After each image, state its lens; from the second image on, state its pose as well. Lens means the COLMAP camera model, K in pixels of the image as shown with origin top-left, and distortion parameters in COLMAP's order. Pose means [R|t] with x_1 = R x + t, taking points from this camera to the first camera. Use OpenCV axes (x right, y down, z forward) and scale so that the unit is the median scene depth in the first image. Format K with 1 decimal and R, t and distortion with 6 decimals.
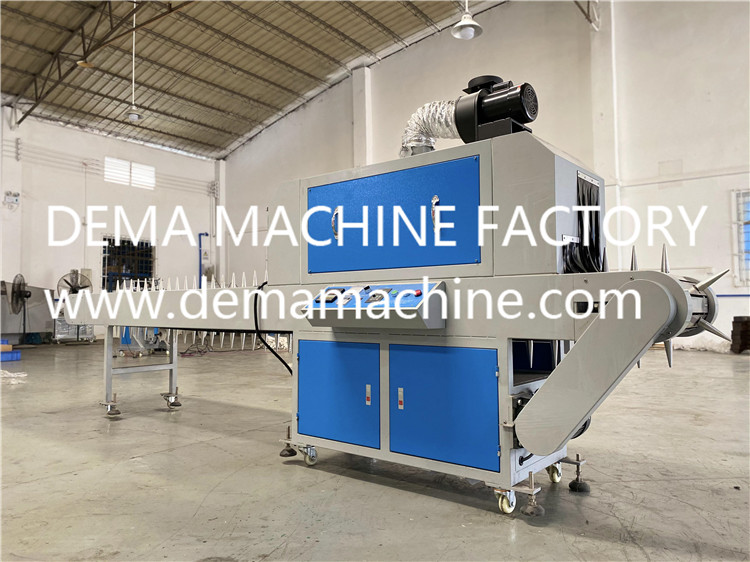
lens RADIAL K [[563.7, 0, 375.0], [0, 563.7, 281.0], [0, 0, 1]] dist [-0.006001, -0.008162]
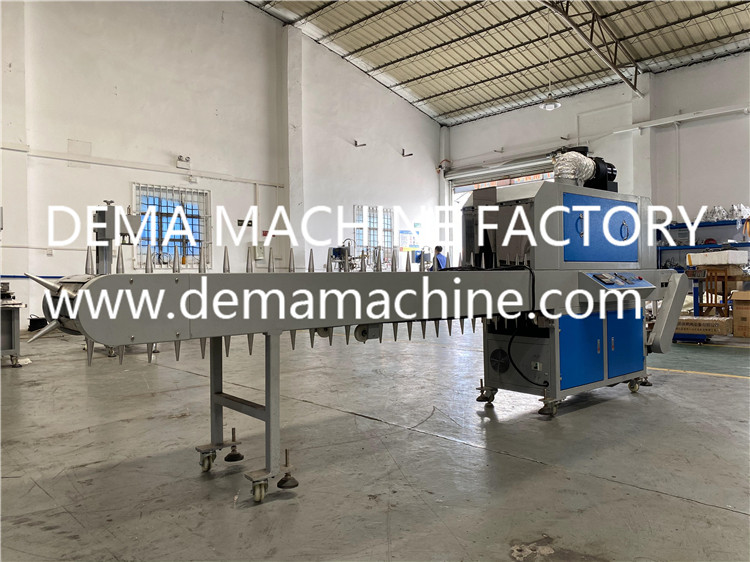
lens RADIAL K [[558.8, 0, 375.0], [0, 558.8, 281.0], [0, 0, 1]] dist [0.009201, 0.005141]
pose [[0.202534, 0.000350, 0.979275, -0.938620], [-0.039095, 0.999206, 0.007729, 0.018686], [-0.978494, -0.039850, 0.202387, 0.749599]]
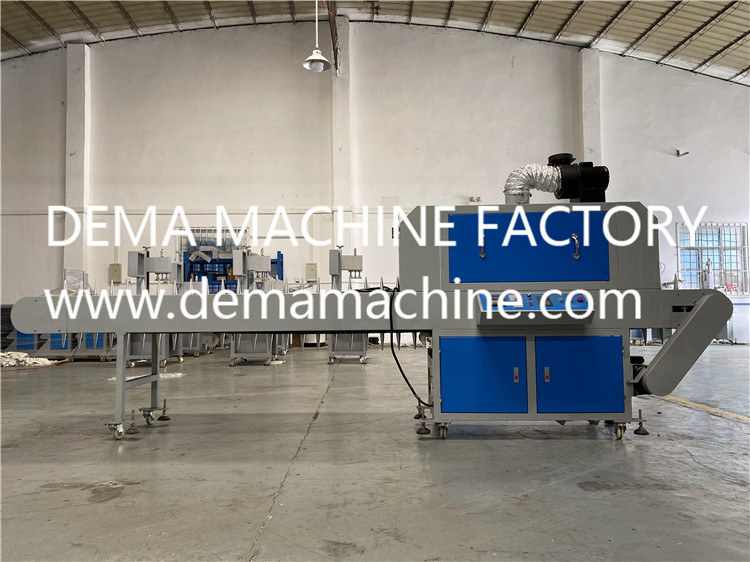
lens RADIAL K [[563.7, 0, 375.0], [0, 563.7, 281.0], [0, 0, 1]] dist [-0.006001, -0.008162]
pose [[0.803705, 0.038795, 0.593762, -0.638396], [-0.029323, 0.999242, -0.025597, 0.012401], [-0.594305, 0.003162, 0.804233, 0.064413]]
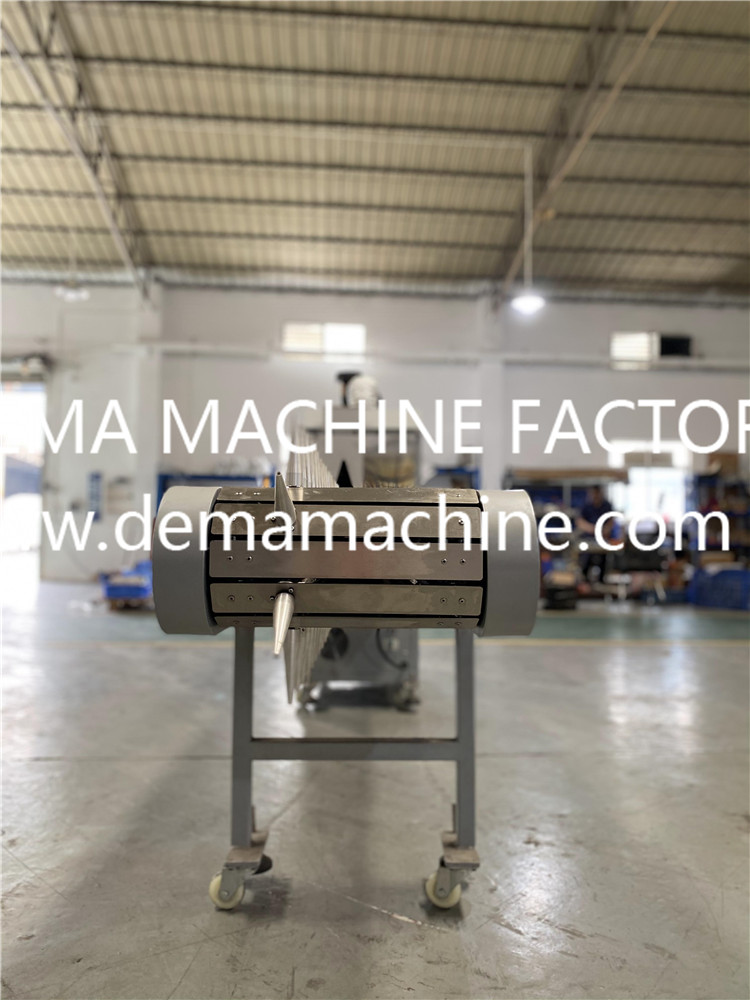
lens RADIAL K [[770.7, 0, 375.0], [0, 770.7, 500.0], [0, 0, 1]] dist [0.006885, 0.002372]
pose [[-0.621305, 0.050645, 0.781930, -0.744143], [-0.040048, 0.994552, -0.096237, 0.065555], [-0.782544, -0.091107, -0.615893, 1.241982]]
